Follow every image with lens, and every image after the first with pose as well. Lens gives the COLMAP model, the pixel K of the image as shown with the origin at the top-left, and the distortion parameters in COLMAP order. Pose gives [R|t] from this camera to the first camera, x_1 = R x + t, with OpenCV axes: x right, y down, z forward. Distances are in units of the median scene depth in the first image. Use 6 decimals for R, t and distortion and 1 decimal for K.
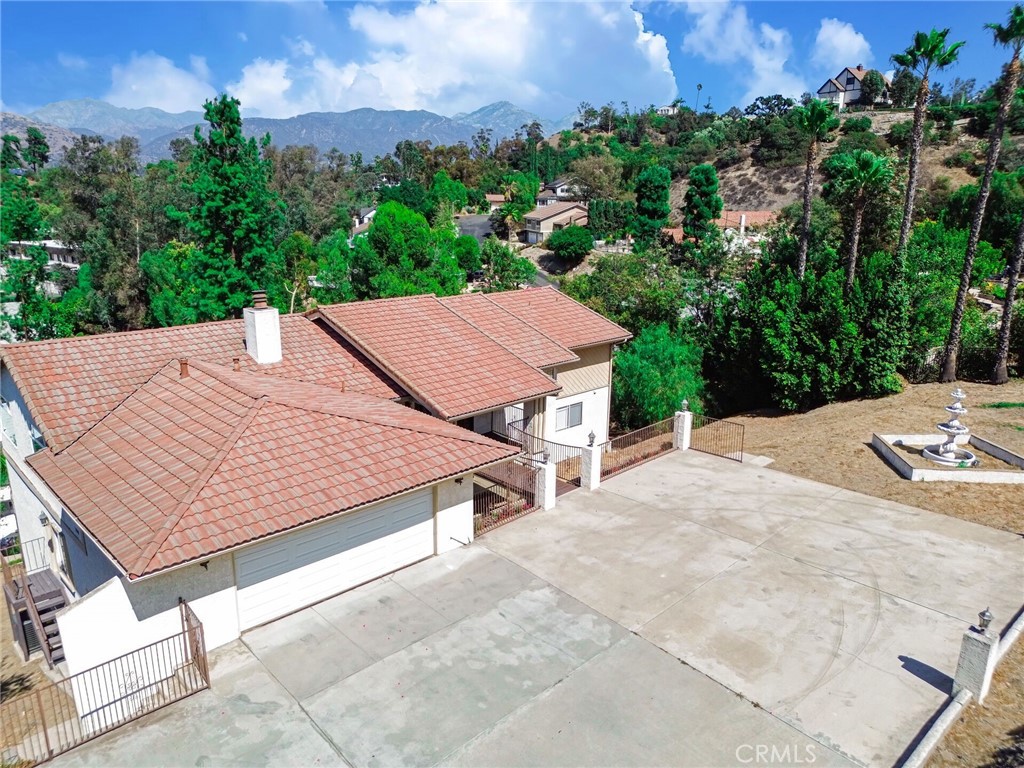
lens RADIAL K [[721.0, 0, 515.3], [0, 721.0, 383.0], [0, 0, 1]] dist [0.041935, -0.022210]
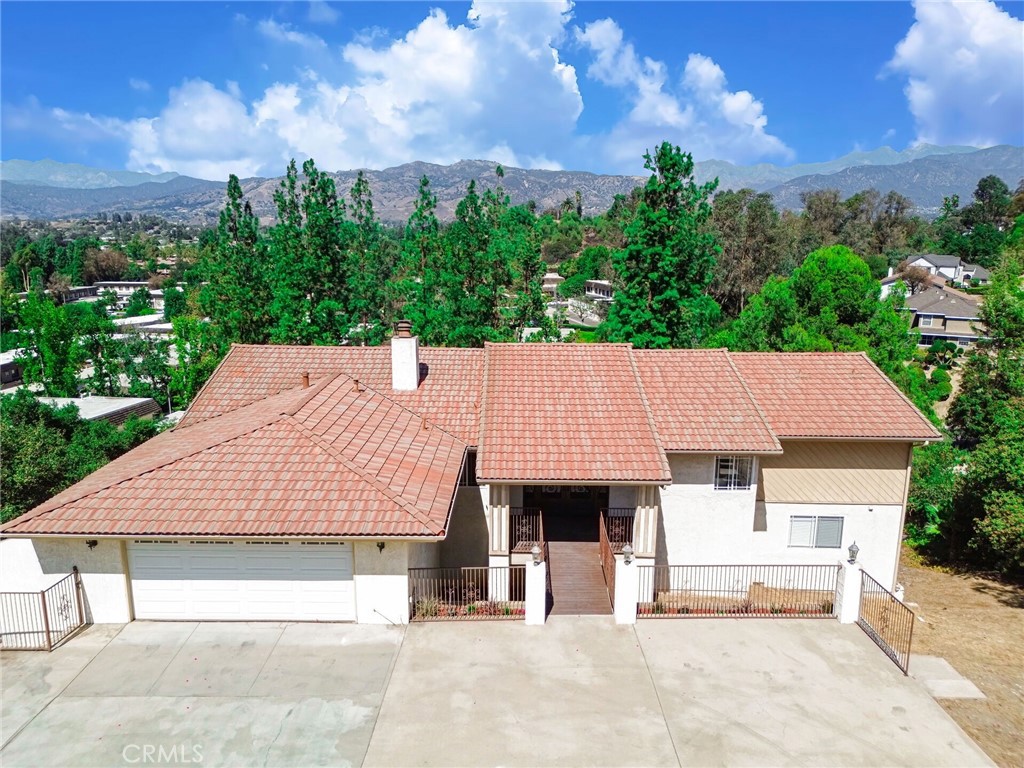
lens RADIAL K [[721.0, 0, 511.9], [0, 721.0, 383.4], [0, 0, 1]] dist [0.041935, -0.022210]
pose [[0.725035, 0.135010, -0.675349, 0.457288], [-0.177506, 0.984100, 0.006167, -0.069677], [0.665444, 0.115407, 0.737472, 0.339235]]
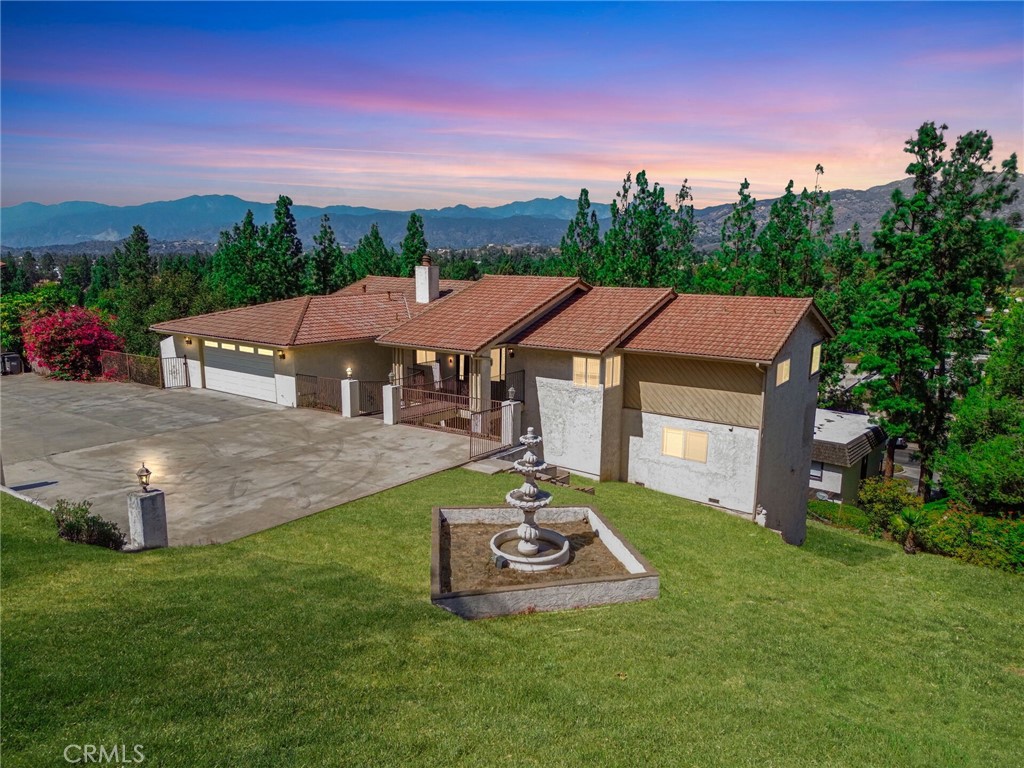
lens RADIAL K [[721.0, 0, 512.0], [0, 721.0, 384.9], [0, 0, 1]] dist [0.041935, -0.022210]
pose [[0.195339, 0.167062, -0.966402, 1.138892], [-0.261613, 0.958556, 0.112825, -0.081203], [0.945199, 0.230784, 0.230949, 0.856365]]
